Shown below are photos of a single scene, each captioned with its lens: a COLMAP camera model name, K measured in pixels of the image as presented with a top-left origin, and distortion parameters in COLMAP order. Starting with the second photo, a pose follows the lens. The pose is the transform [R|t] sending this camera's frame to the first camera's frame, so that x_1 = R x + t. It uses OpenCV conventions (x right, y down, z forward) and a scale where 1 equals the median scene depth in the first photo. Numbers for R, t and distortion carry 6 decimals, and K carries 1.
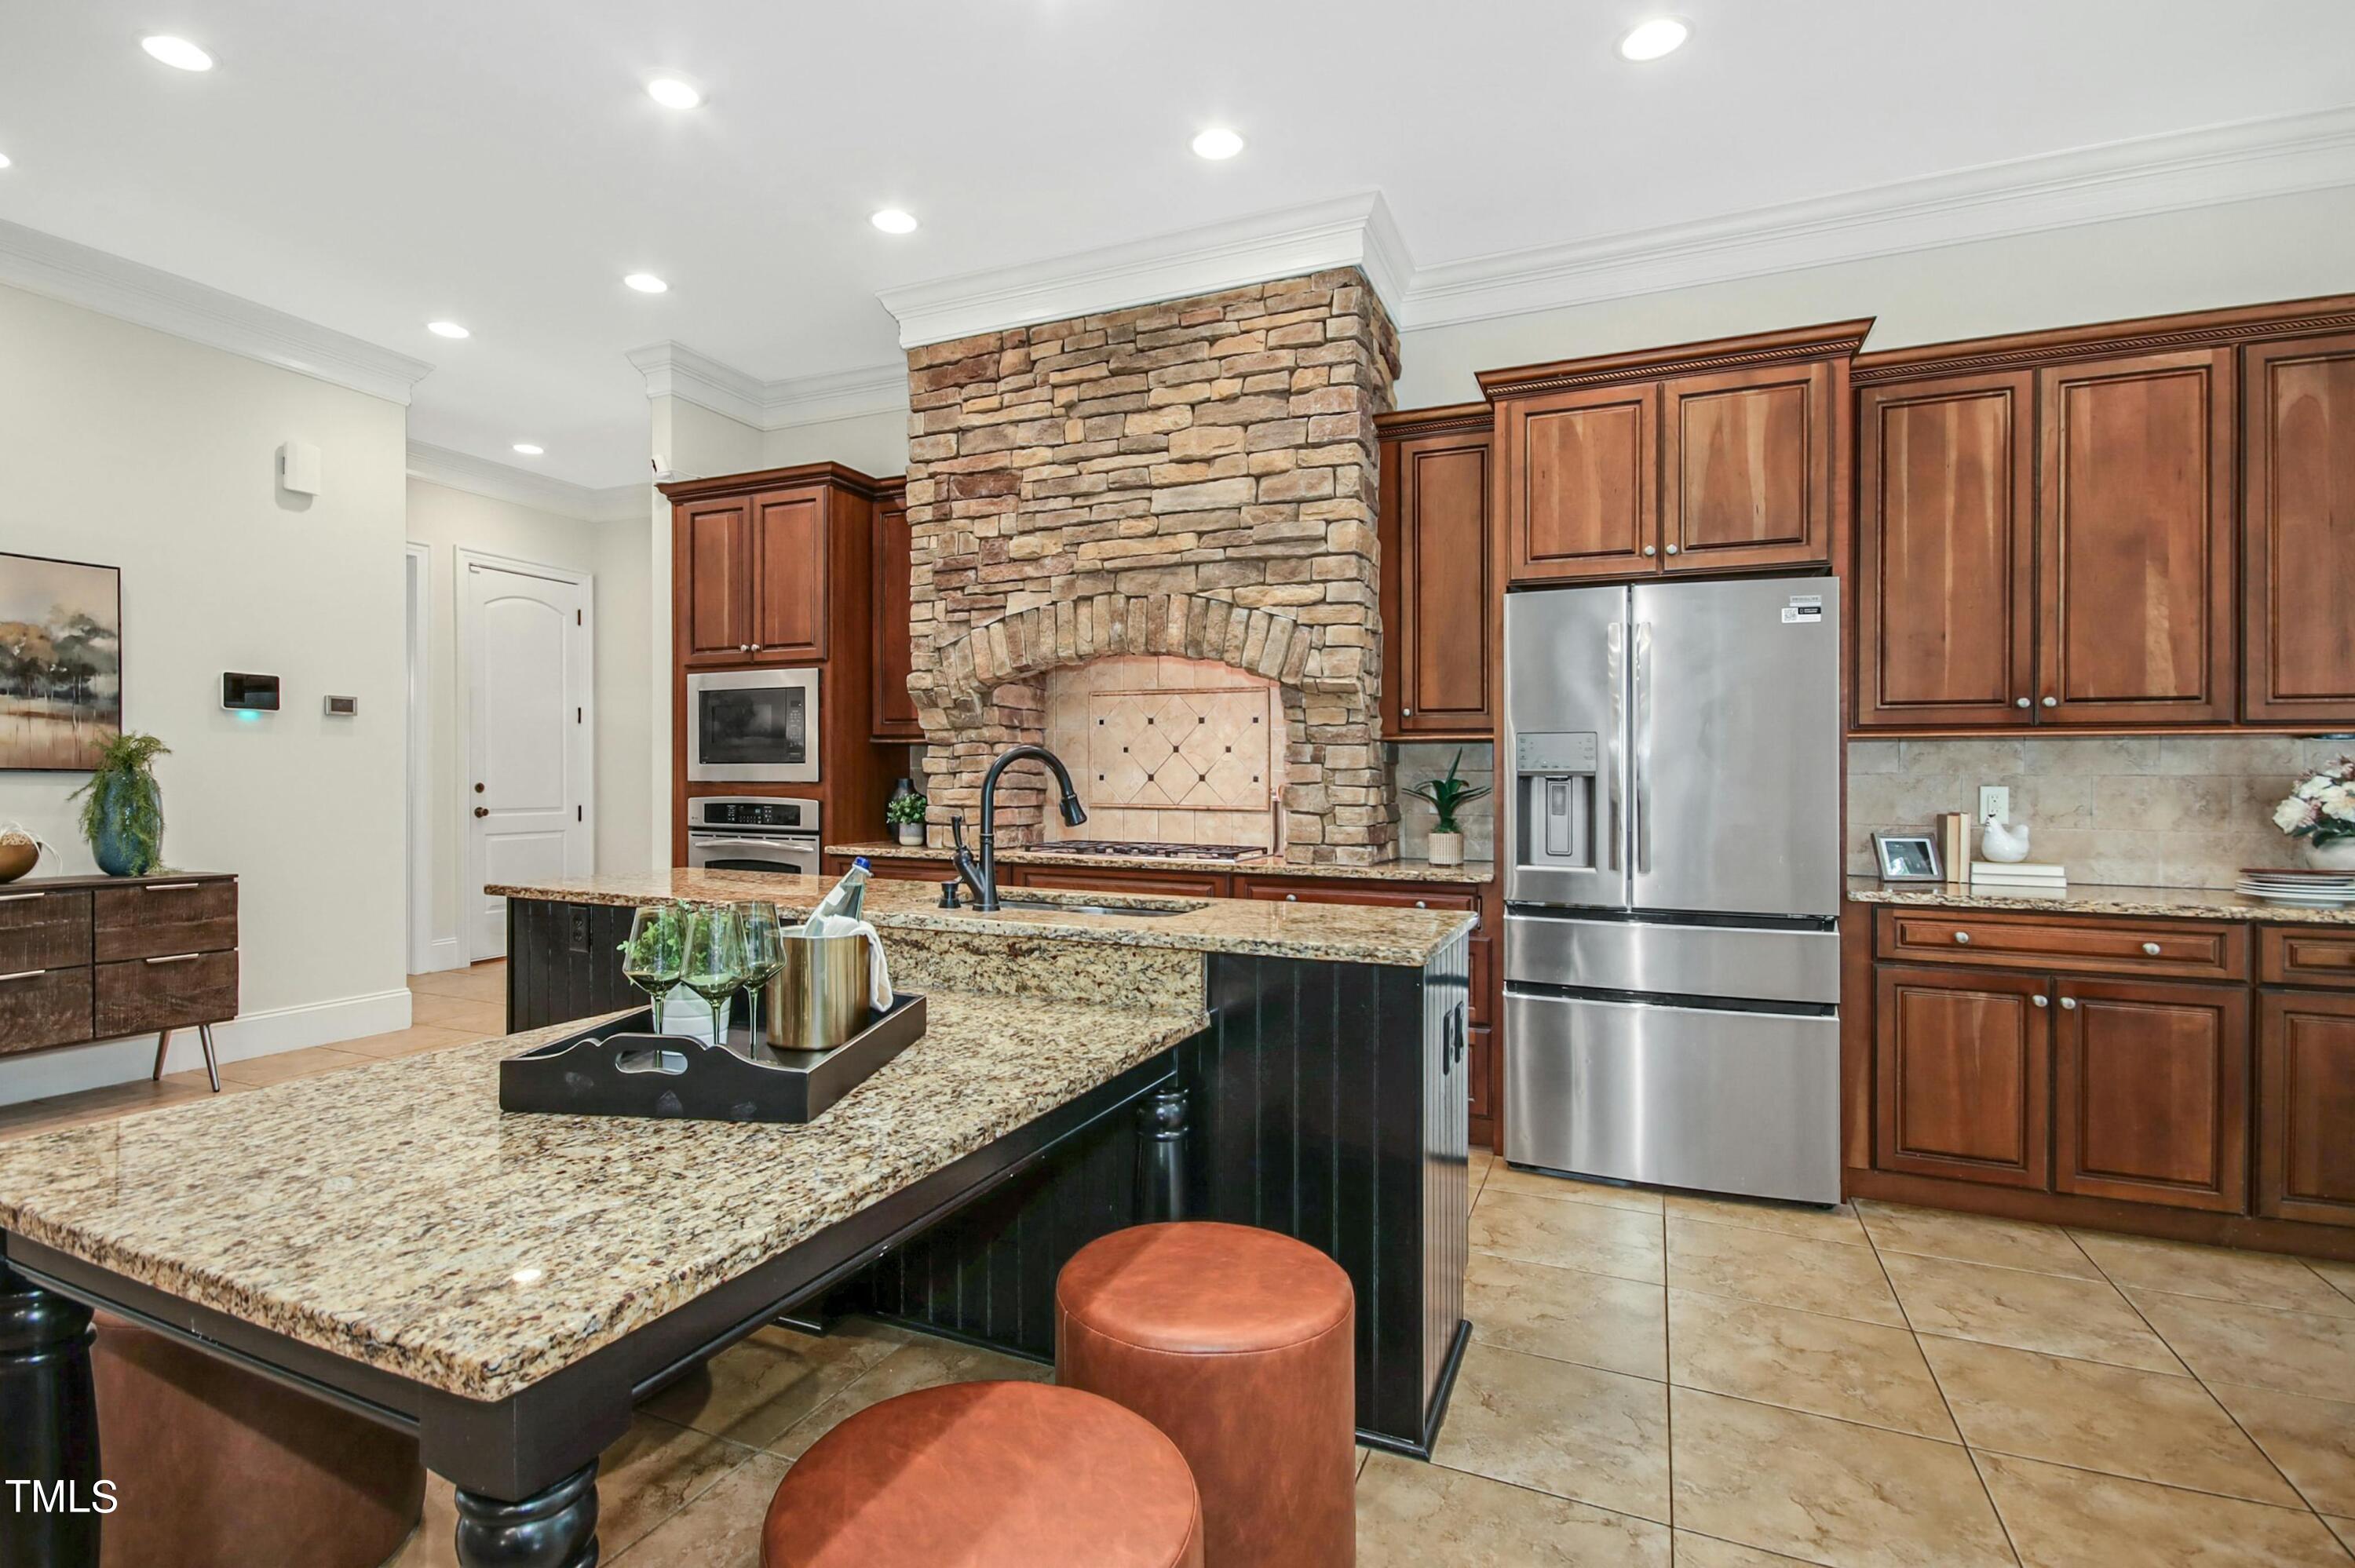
lens RADIAL K [[1109.0, 0, 1211.8], [0, 1109.0, 776.2], [0, 0, 1]] dist [0.002437, -0.004848]
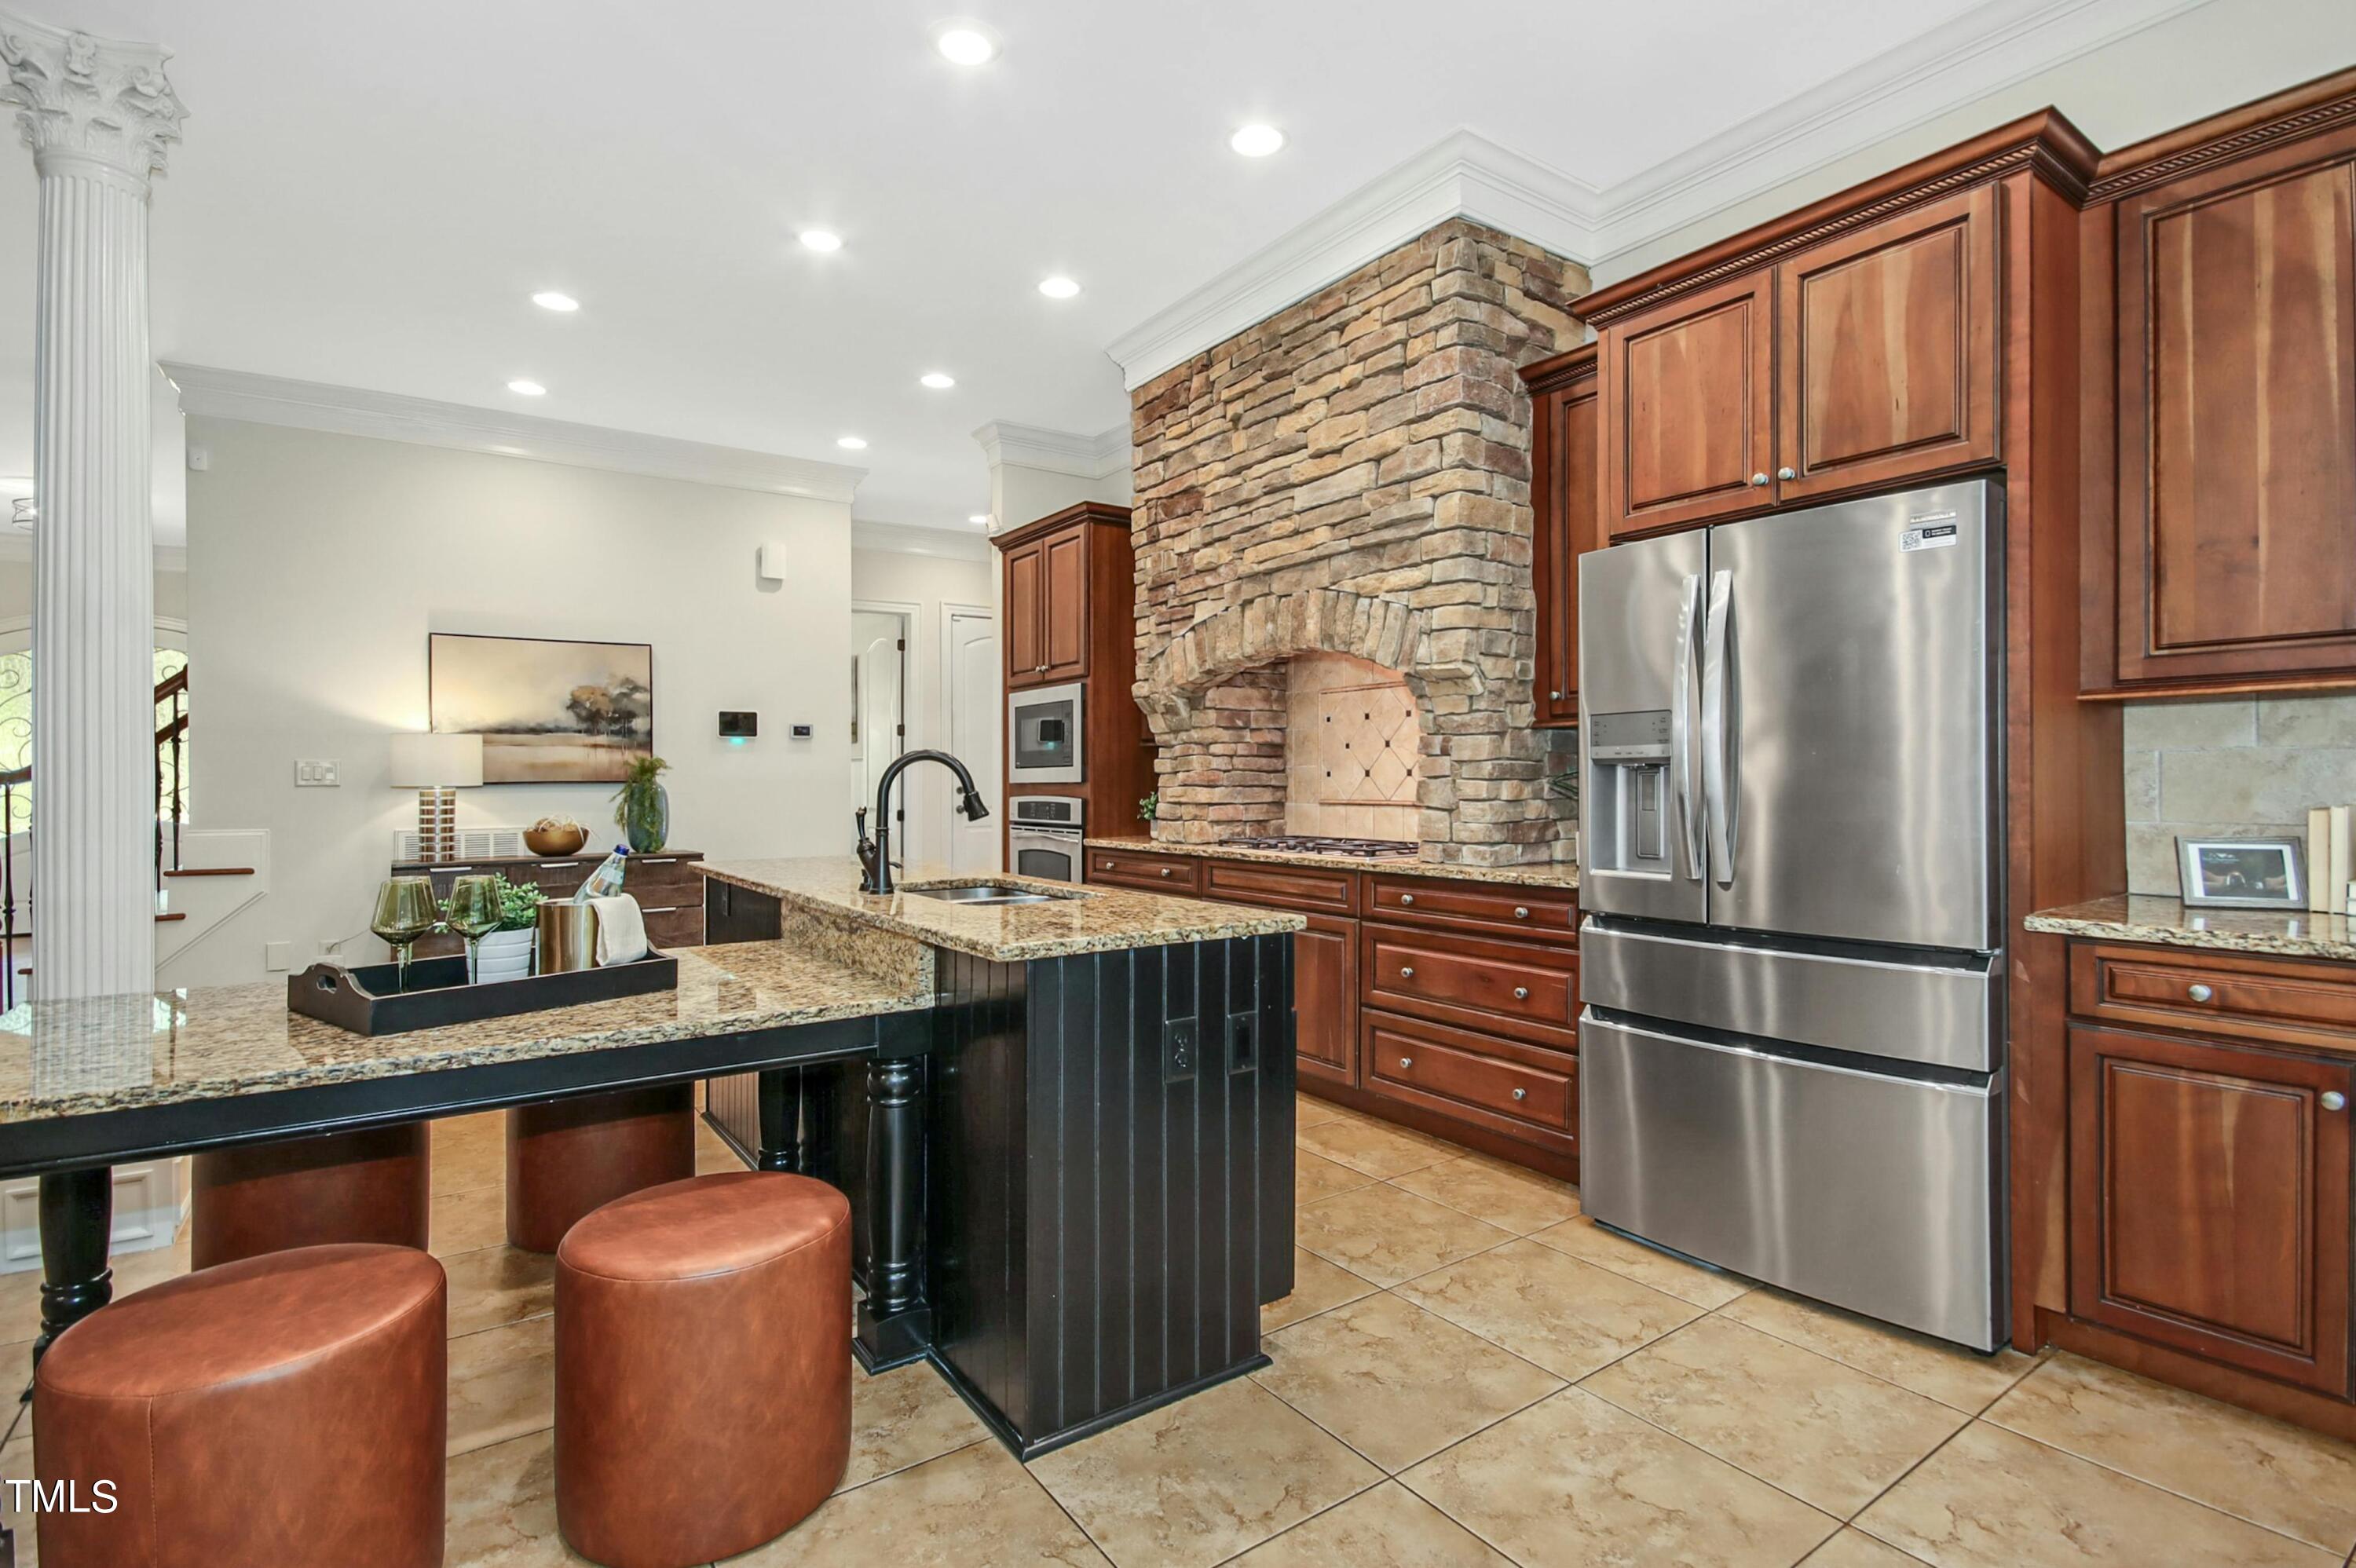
lens RADIAL K [[1109.5, 0, 1219.3], [0, 1109.5, 766.5], [0, 0, 1]] dist [0.002437, -0.004848]
pose [[0.862209, -0.020922, -0.506120, 0.415906], [0.016759, 0.999778, -0.012779, 0.006528], [0.506275, 0.002536, 0.862368, 0.103062]]
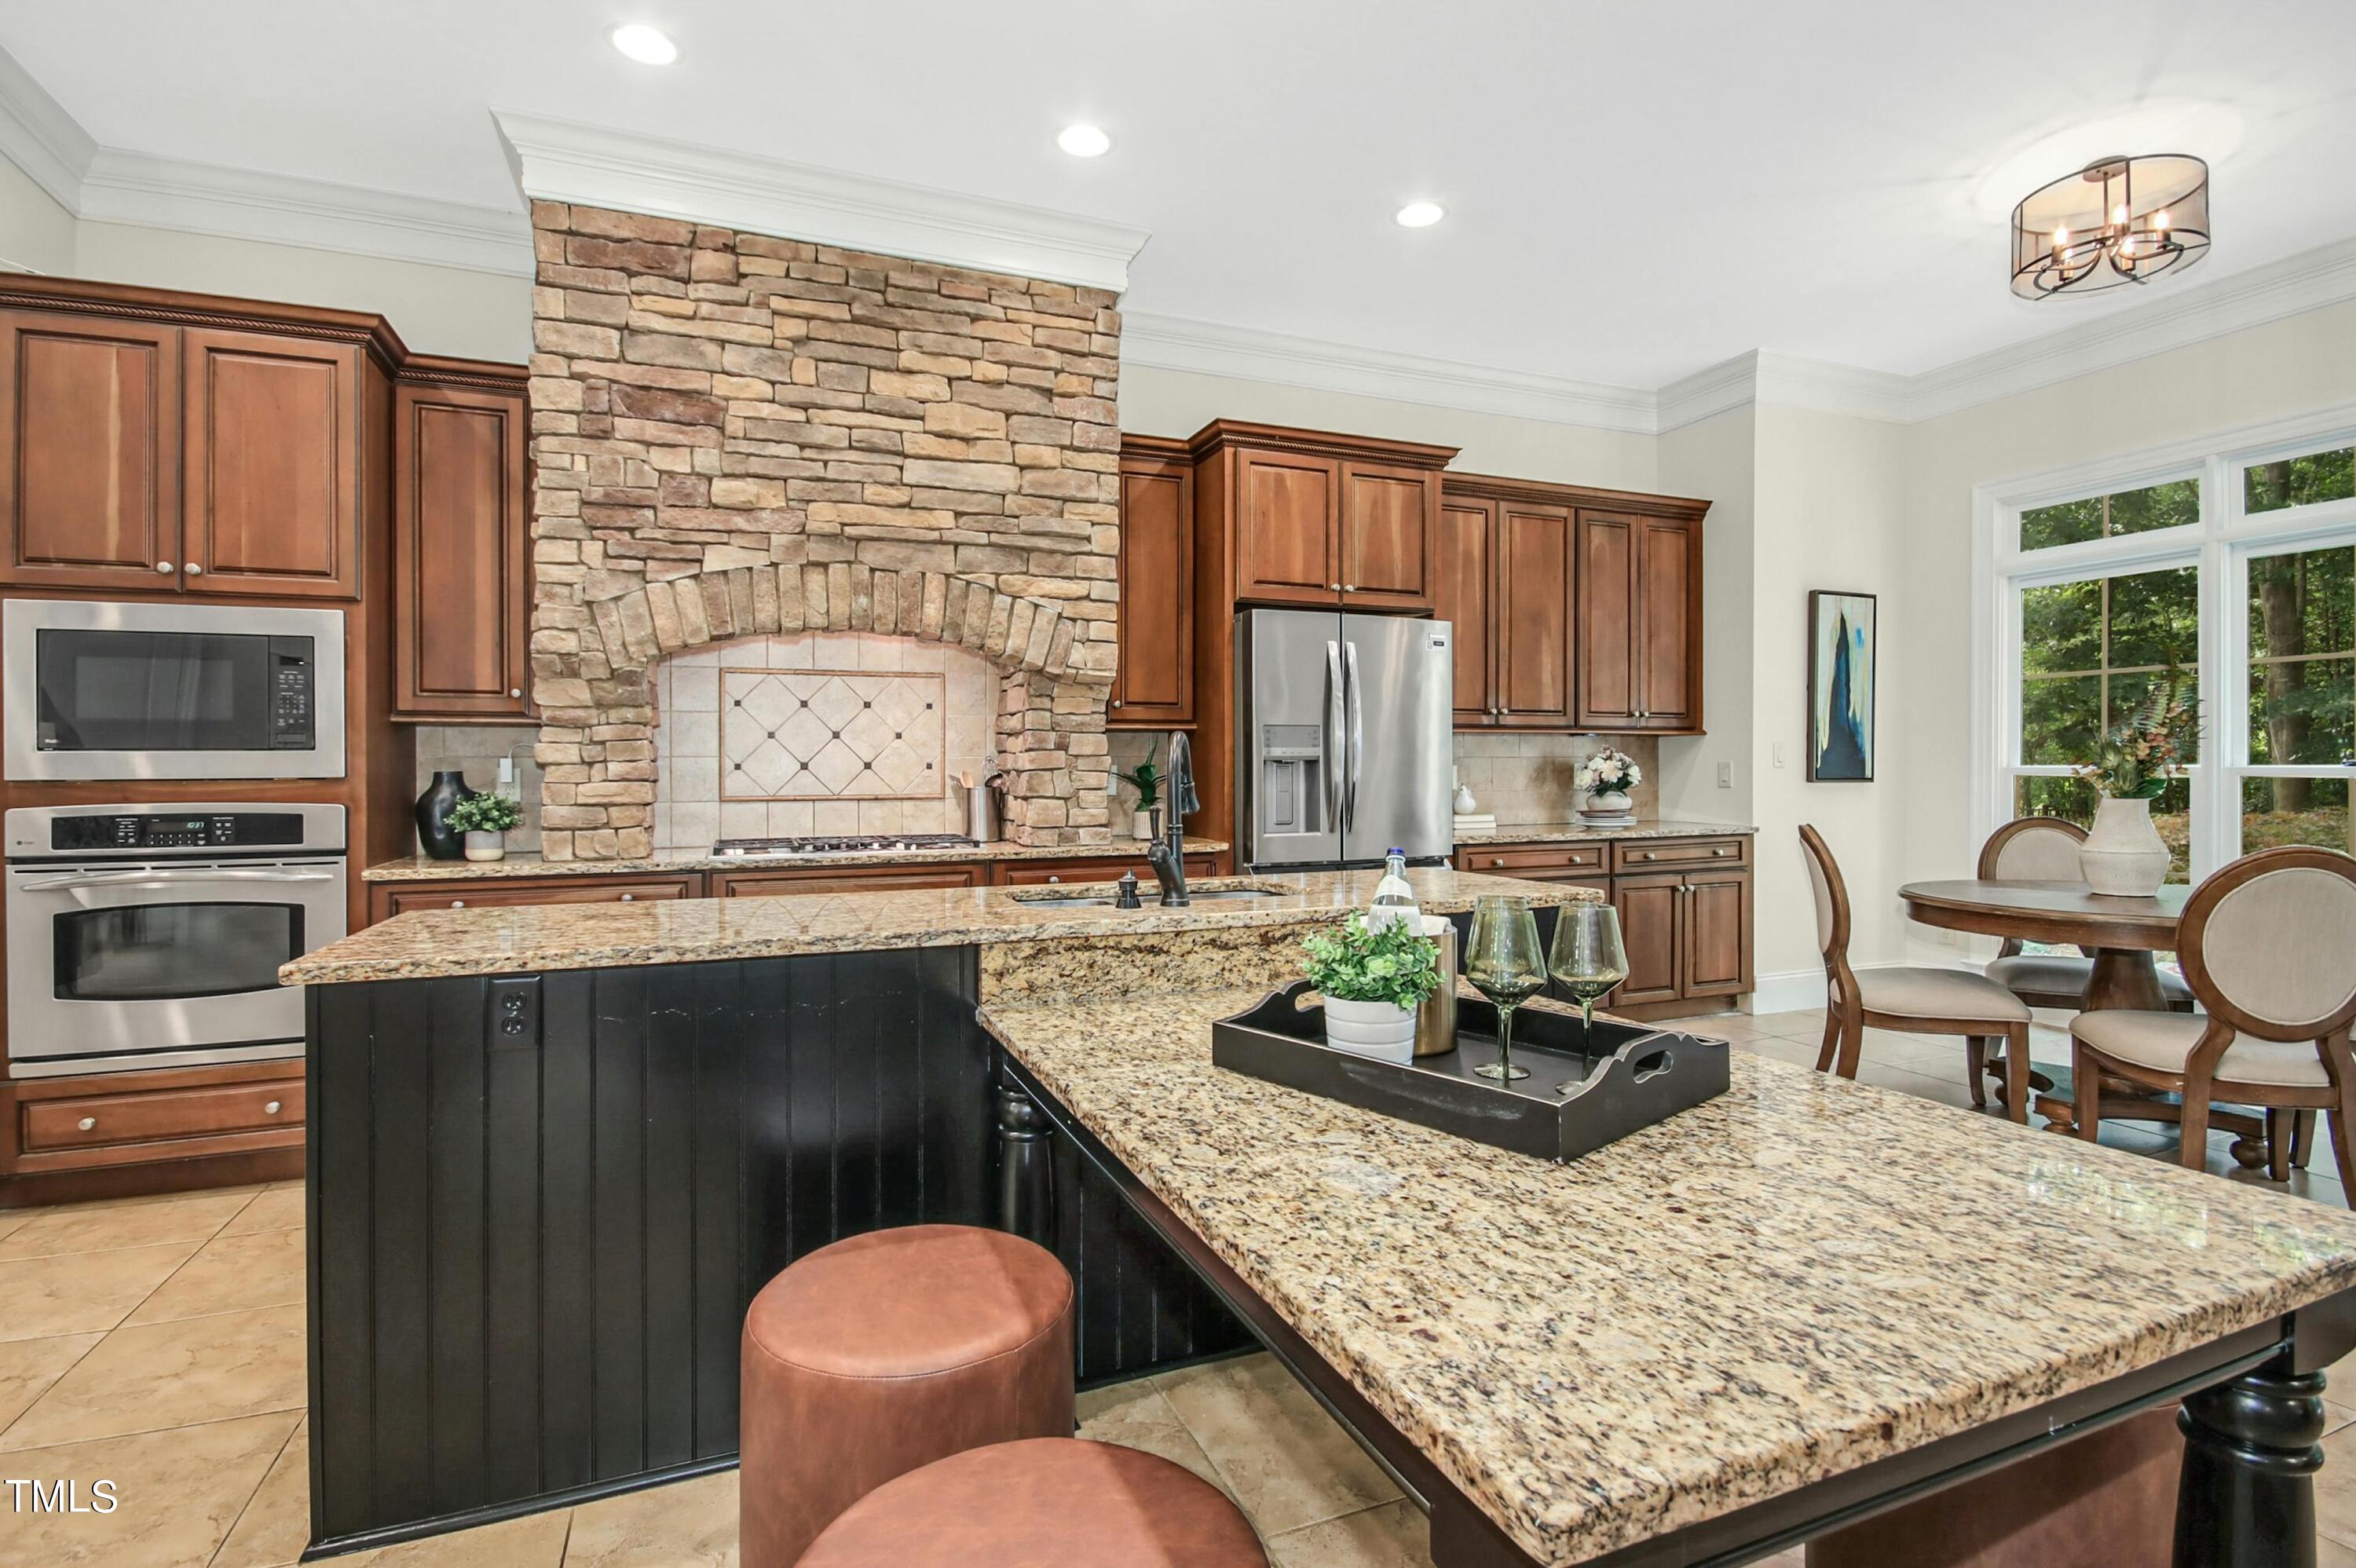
lens RADIAL K [[1003.9, 0, 1191.8], [0, 1003.9, 769.4], [0, 0, 1]] dist [-0.002205, -0.002166]
pose [[0.724066, -0.013132, 0.689606, -0.492300], [0.008097, 0.999912, 0.010538, -0.002609], [-0.689683, -0.002046, 0.724108, 0.233108]]
